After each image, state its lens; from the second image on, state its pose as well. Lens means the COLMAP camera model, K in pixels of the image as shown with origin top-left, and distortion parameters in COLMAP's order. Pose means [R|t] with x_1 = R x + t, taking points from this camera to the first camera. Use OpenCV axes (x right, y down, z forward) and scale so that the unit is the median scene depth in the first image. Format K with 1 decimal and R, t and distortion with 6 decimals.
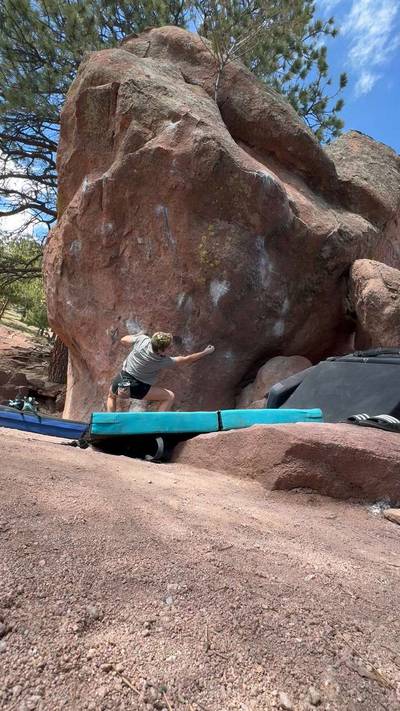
lens RADIAL K [[319.1, 0, 199.1], [0, 319.1, 353.5], [0, 0, 1]] dist [0.001873, 0.002647]
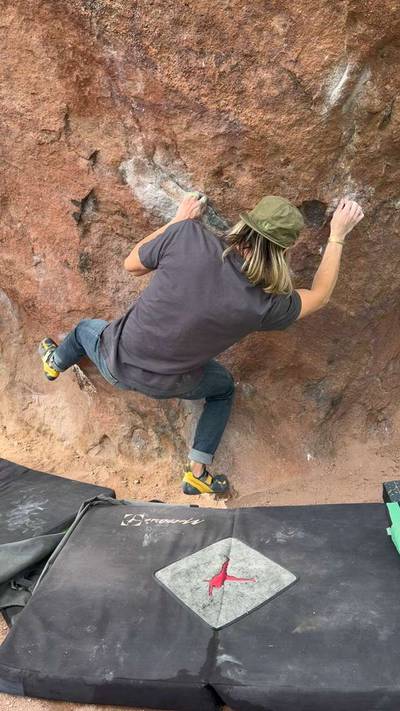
lens RADIAL K [[611.7, 0, 194.7], [0, 611.7, 363.3], [0, 0, 1]] dist [0.081875, -0.138371]
pose [[0.957012, -0.261110, 0.126293, -0.308211], [0.151315, 0.820922, 0.550628, -0.281476], [-0.247451, -0.507847, 0.825142, 0.432653]]
